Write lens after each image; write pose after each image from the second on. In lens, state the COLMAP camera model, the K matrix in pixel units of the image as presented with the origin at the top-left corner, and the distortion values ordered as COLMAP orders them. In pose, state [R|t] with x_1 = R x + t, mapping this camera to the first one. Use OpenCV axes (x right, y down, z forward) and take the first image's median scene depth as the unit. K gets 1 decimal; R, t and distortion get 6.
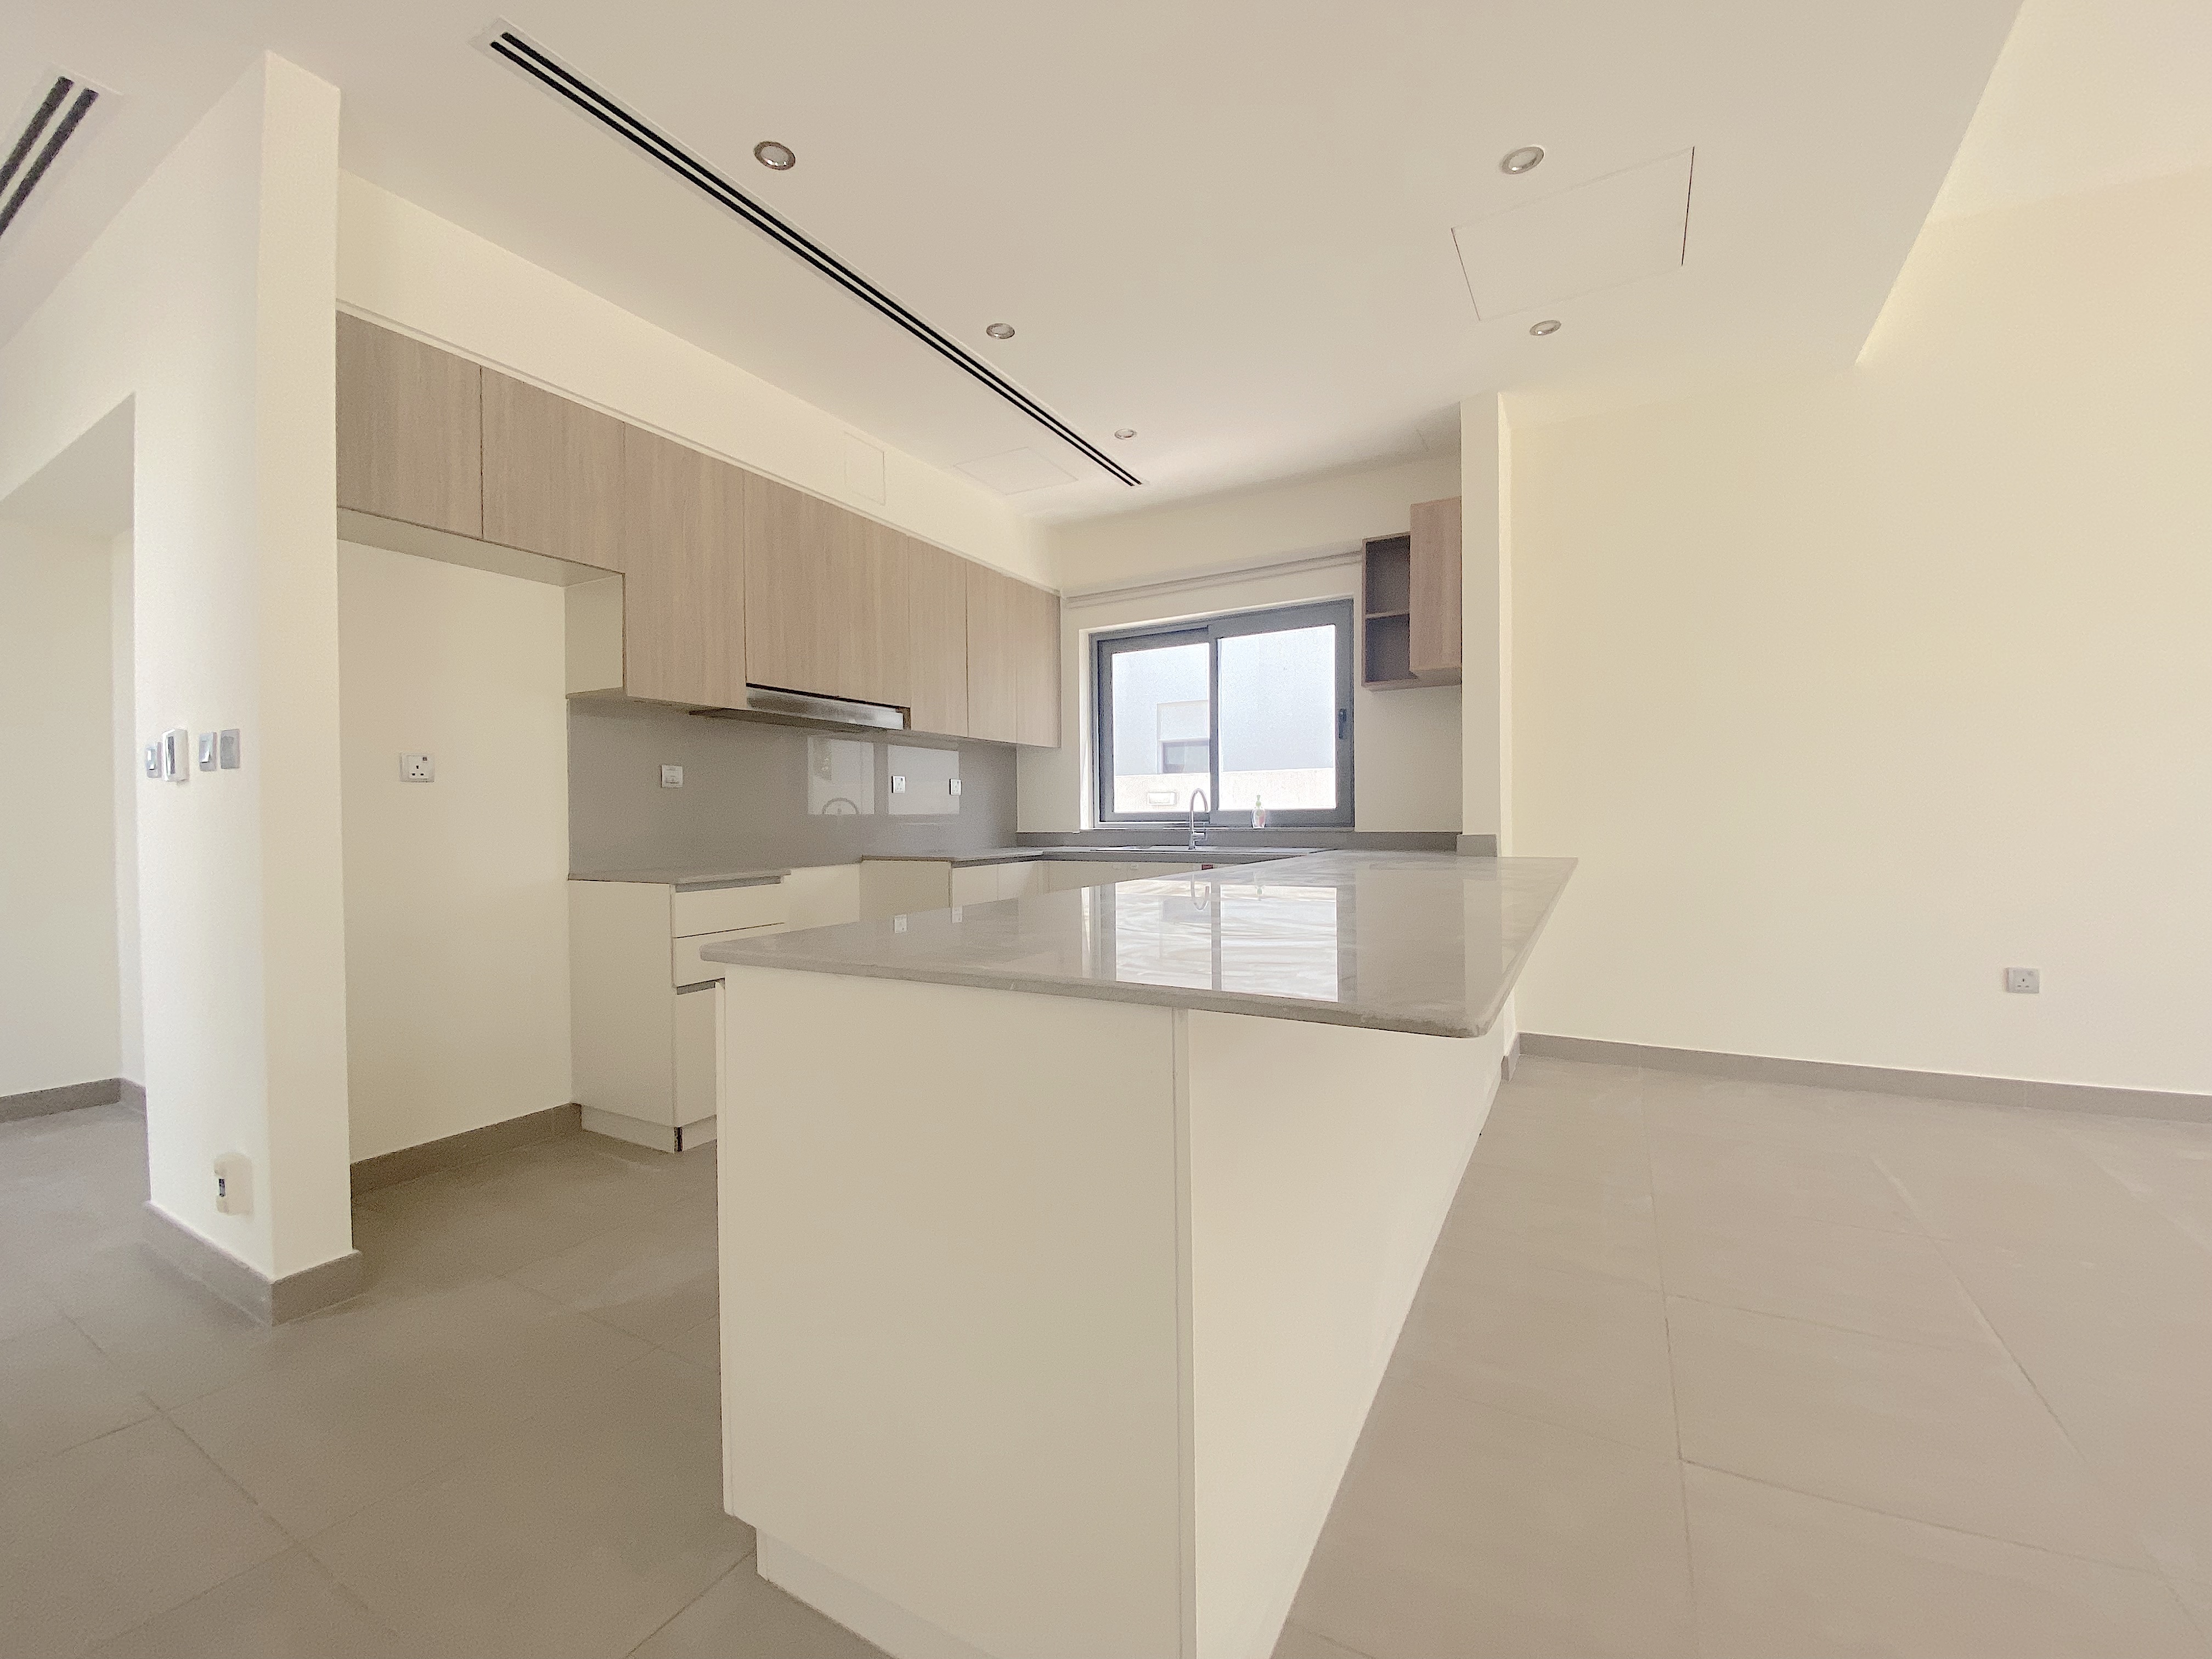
lens RADIAL K [[892.4, 0, 1114.4], [0, 892.4, 824.8], [0, 0, 1]] dist [0.053338, -0.039477]
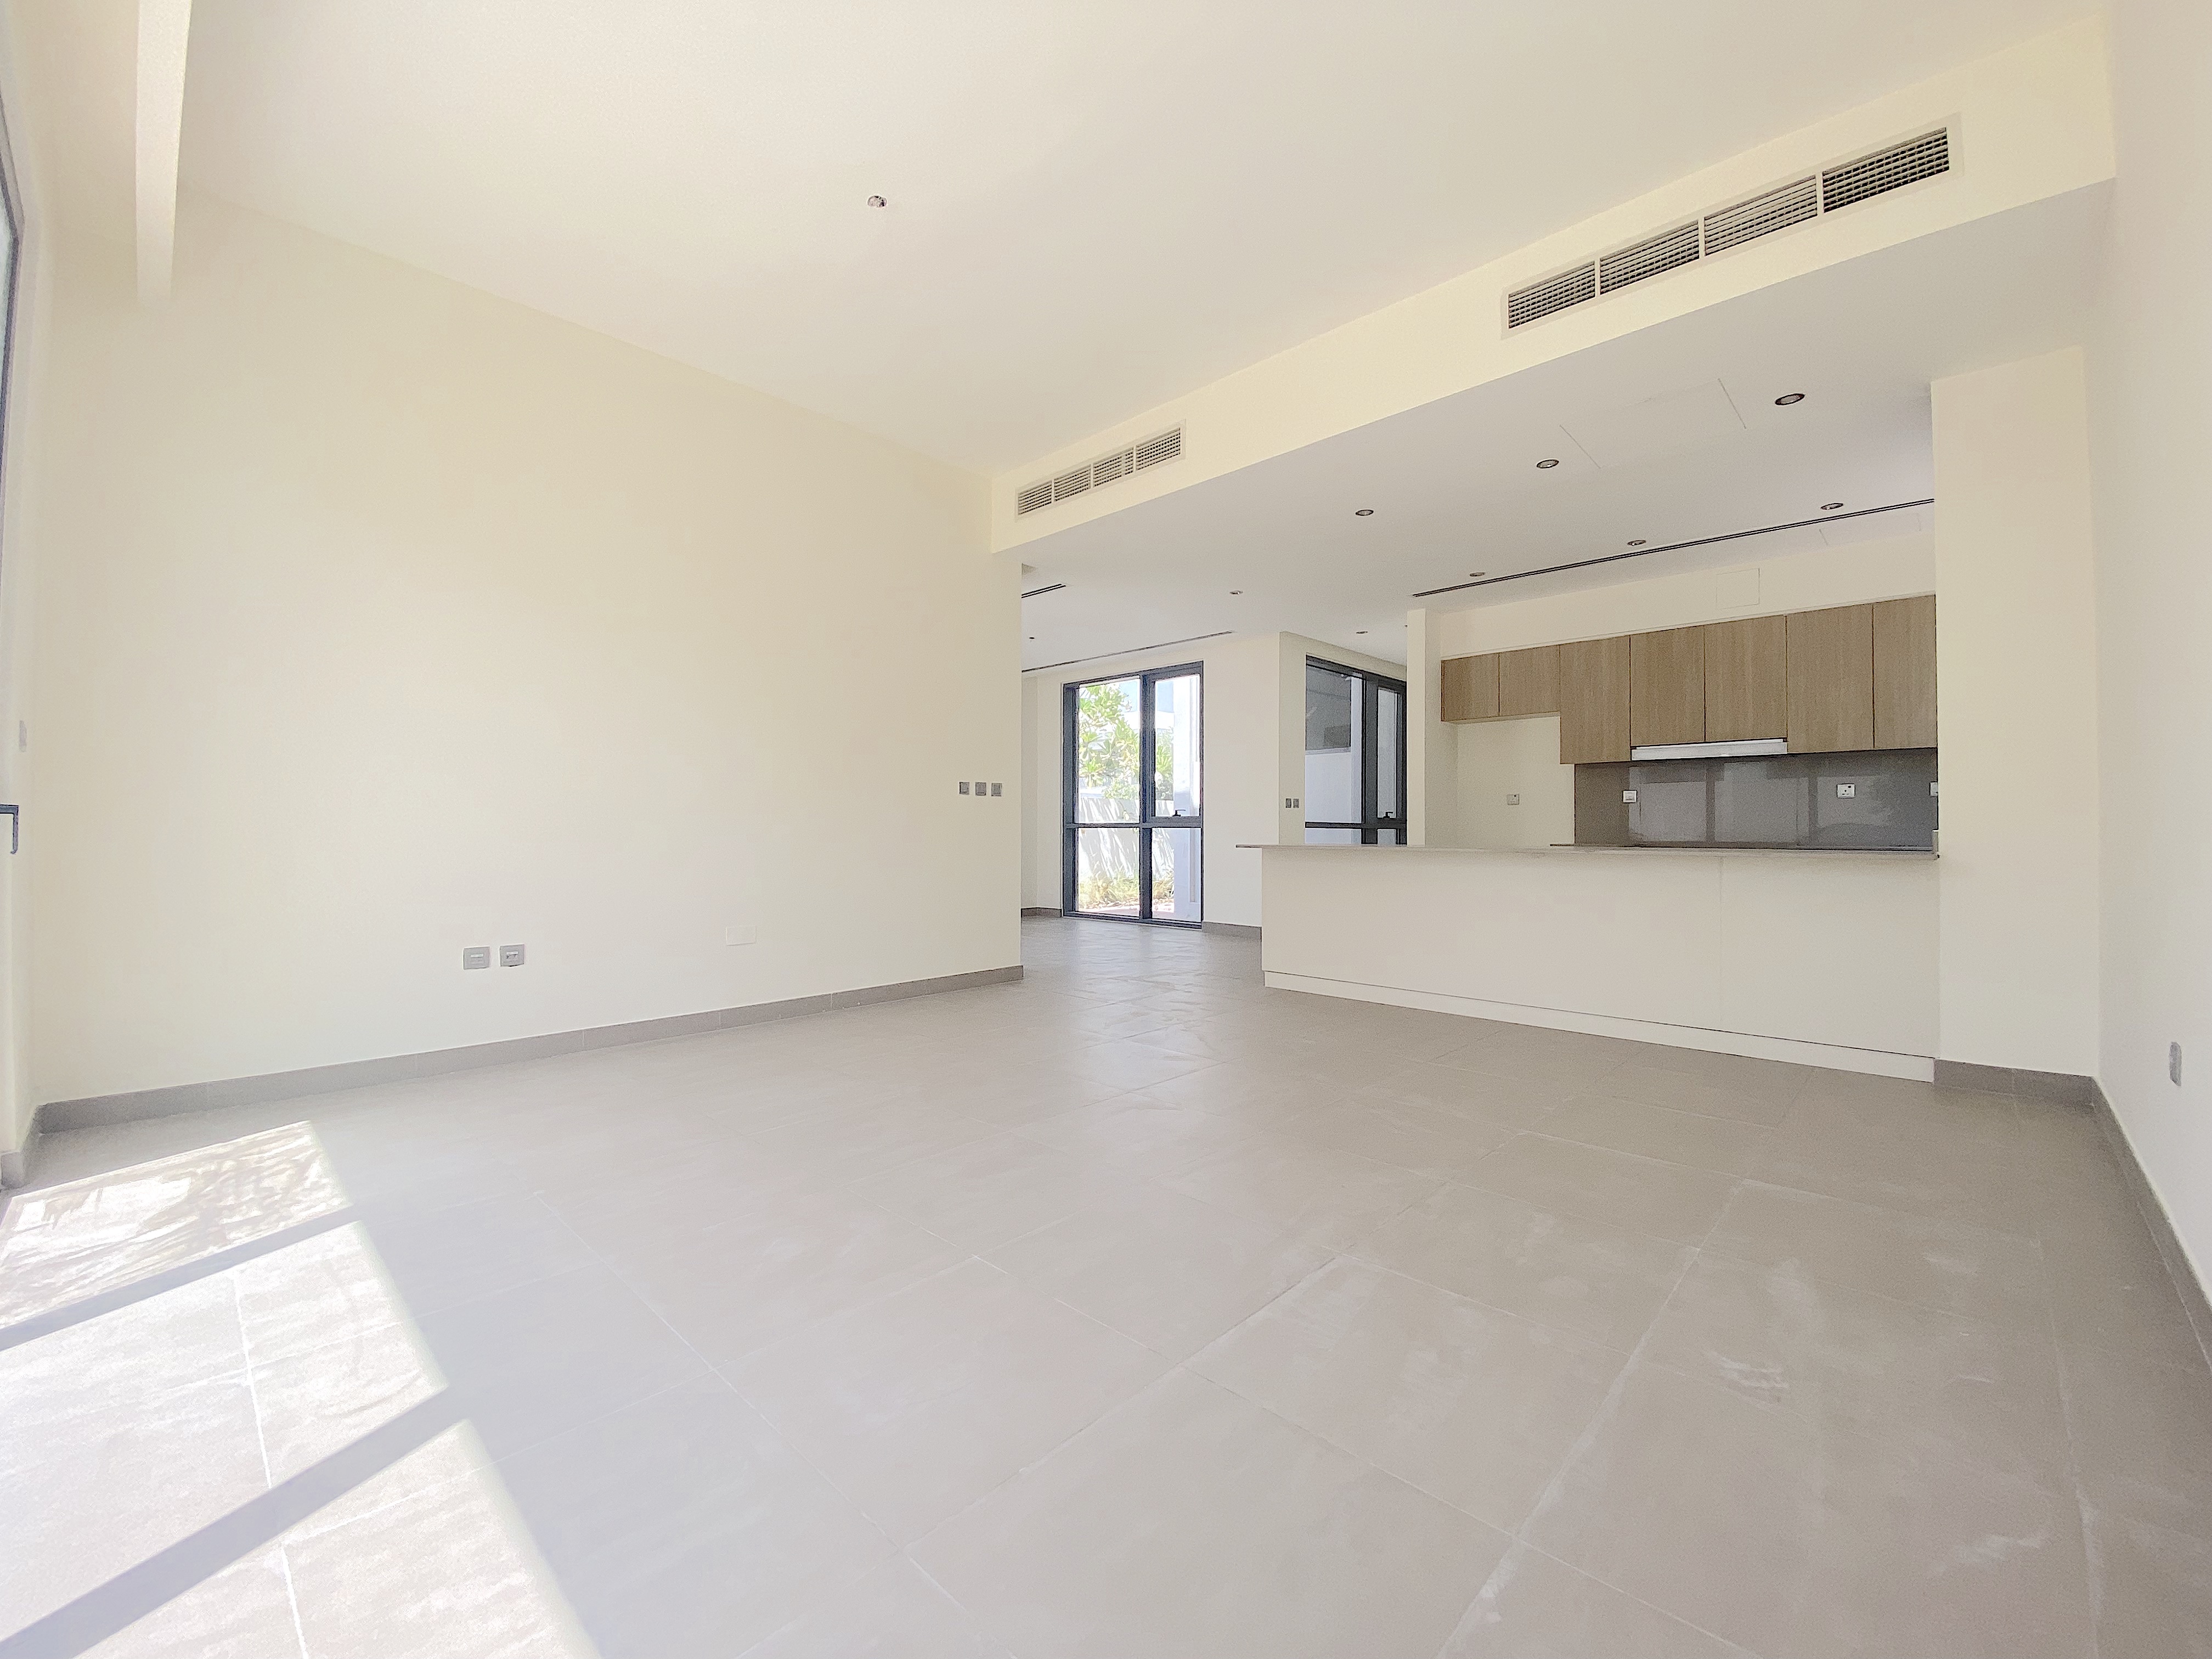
lens RADIAL K [[892.4, 0, 1114.4], [0, 892.4, 824.8], [0, 0, 1]] dist [0.053338, -0.039477]
pose [[-0.241027, 0.001887, -0.970517, 1.799147], [-0.005684, 0.999978, 0.003356, 0.008406], [0.970502, 0.006326, -0.241011, 0.430081]]
